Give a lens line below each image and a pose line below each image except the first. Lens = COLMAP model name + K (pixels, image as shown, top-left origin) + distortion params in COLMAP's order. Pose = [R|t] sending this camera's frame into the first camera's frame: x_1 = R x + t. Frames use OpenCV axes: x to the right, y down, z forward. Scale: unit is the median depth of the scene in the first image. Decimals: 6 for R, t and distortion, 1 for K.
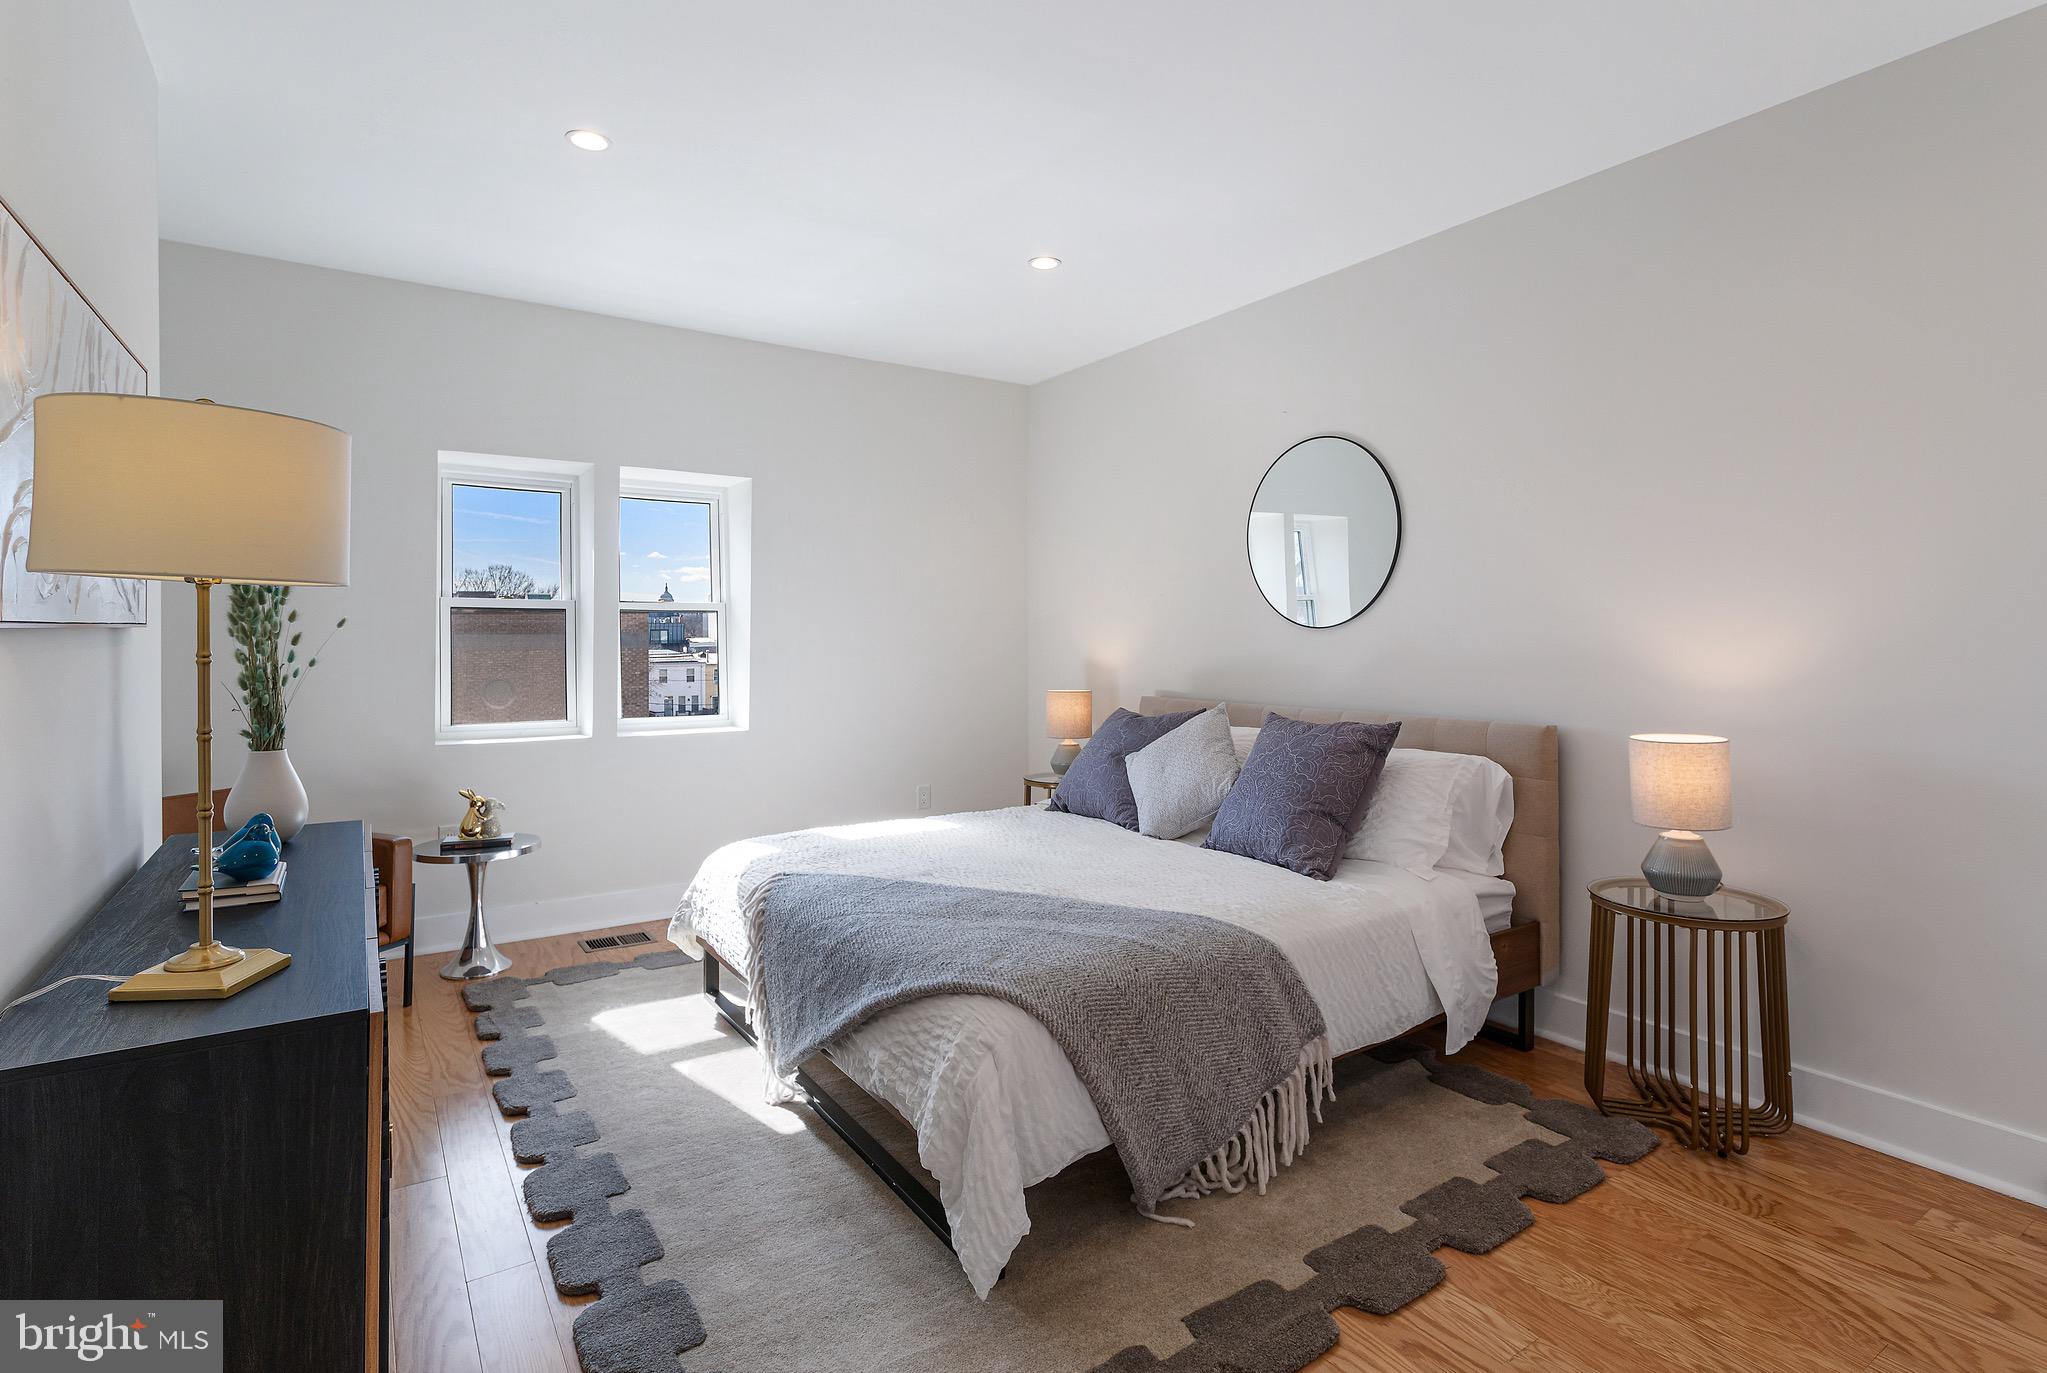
lens RADIAL K [[1022.7, 0, 1027.3], [0, 1022.7, 595.0], [0, 0, 1]] dist [0.001535, 0.000397]
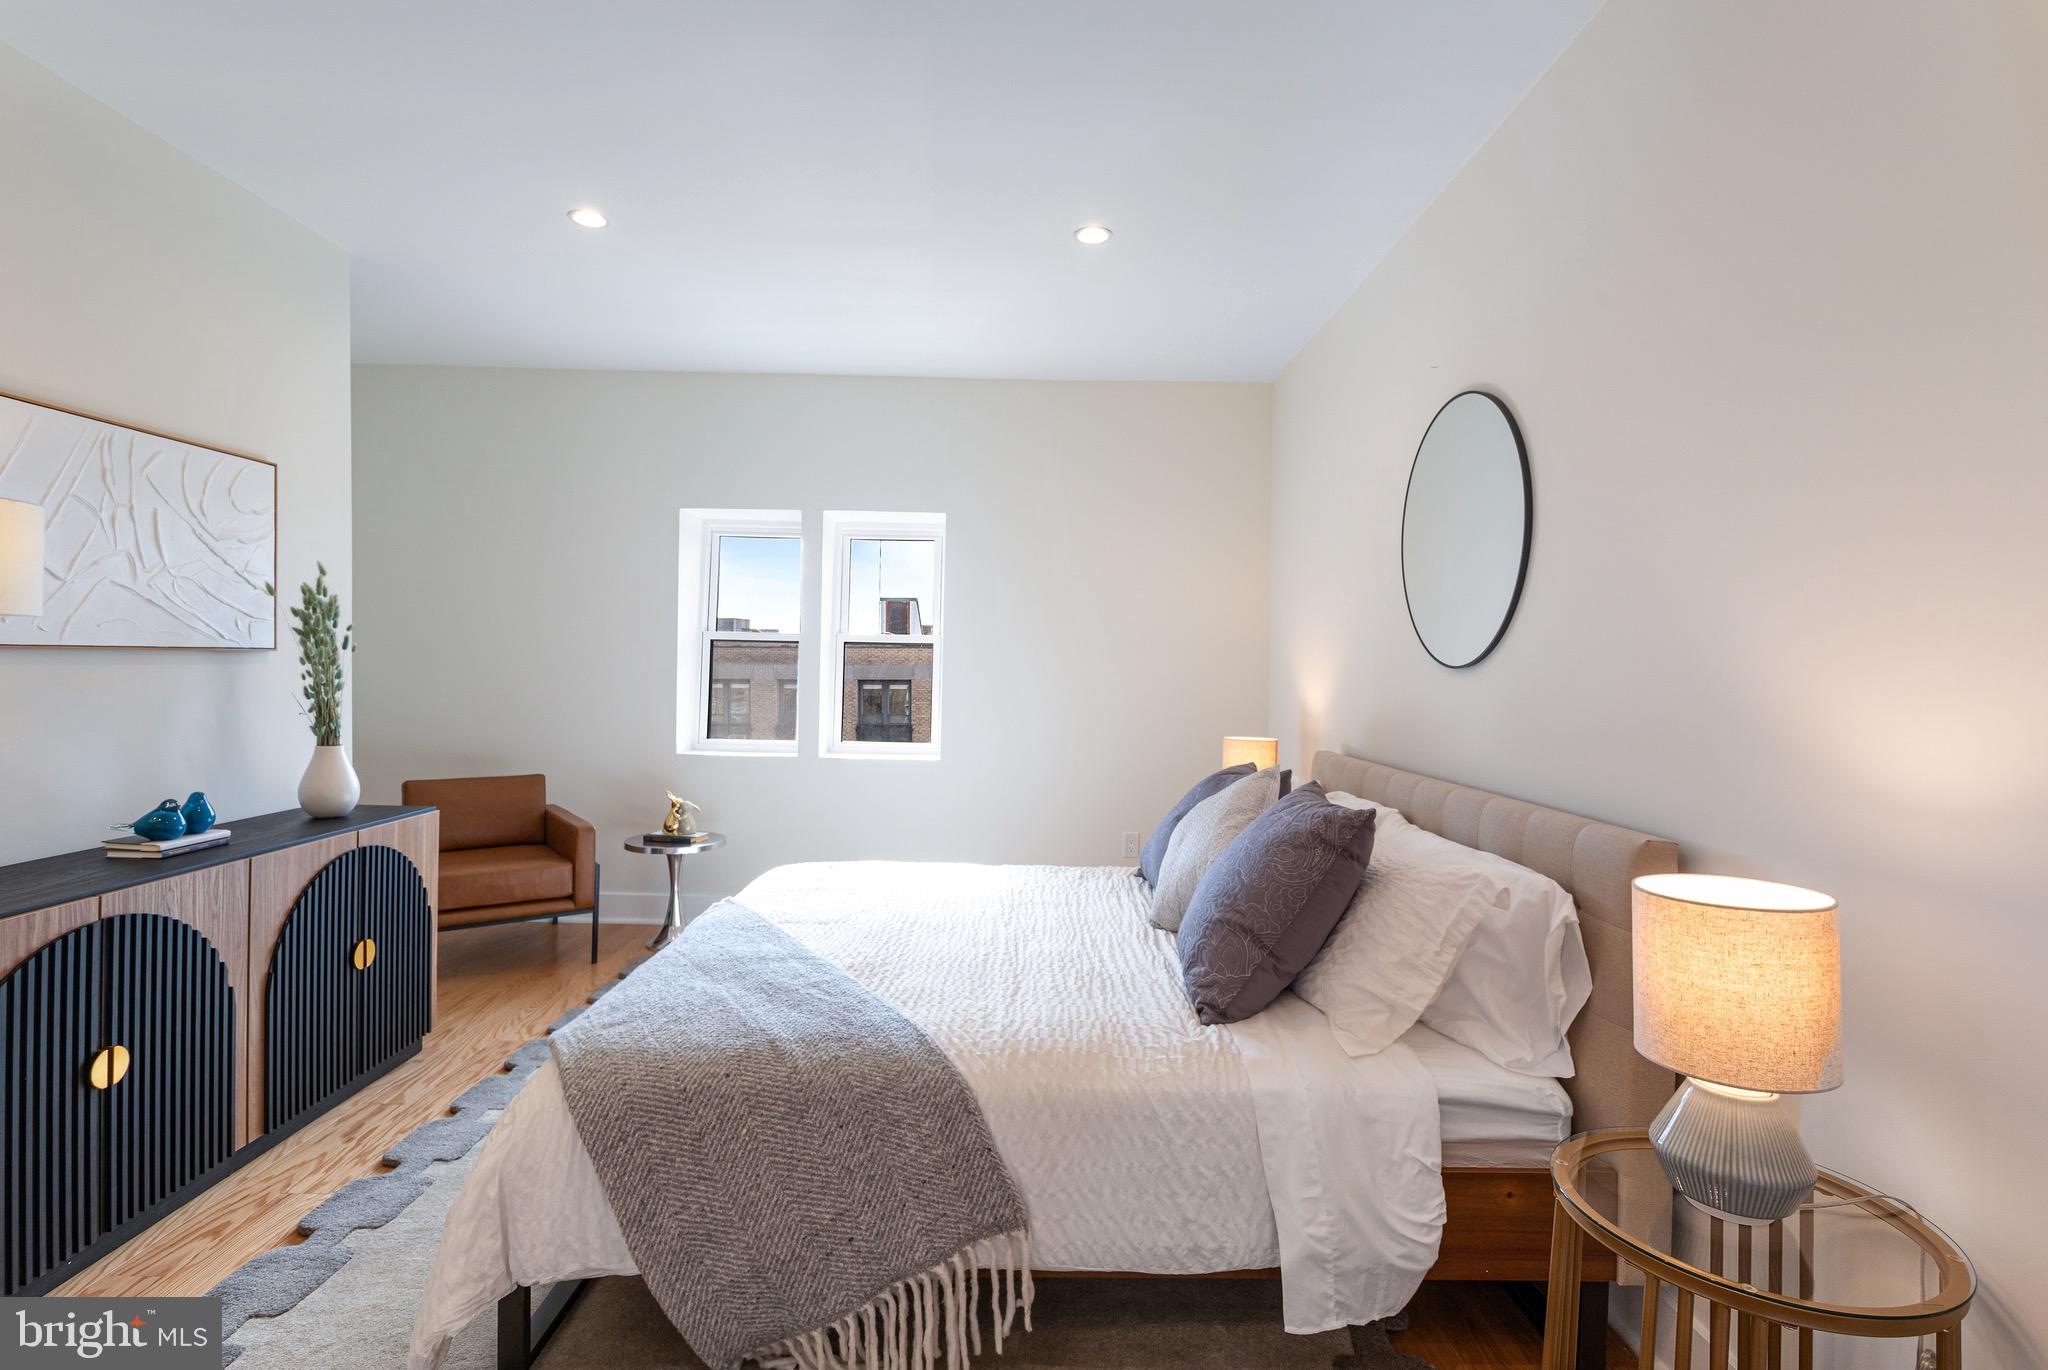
lens RADIAL K [[987.0, 0, 1024.9], [0, 987.0, 641.4], [0, 0, 1]] dist [0.001126, -0.000370]
pose [[0.828124, 0.001040, -0.560544, 0.574881], [0.004294, 0.999957, 0.008200, 0.009344], [0.560528, -0.009197, 0.828084, 0.368461]]
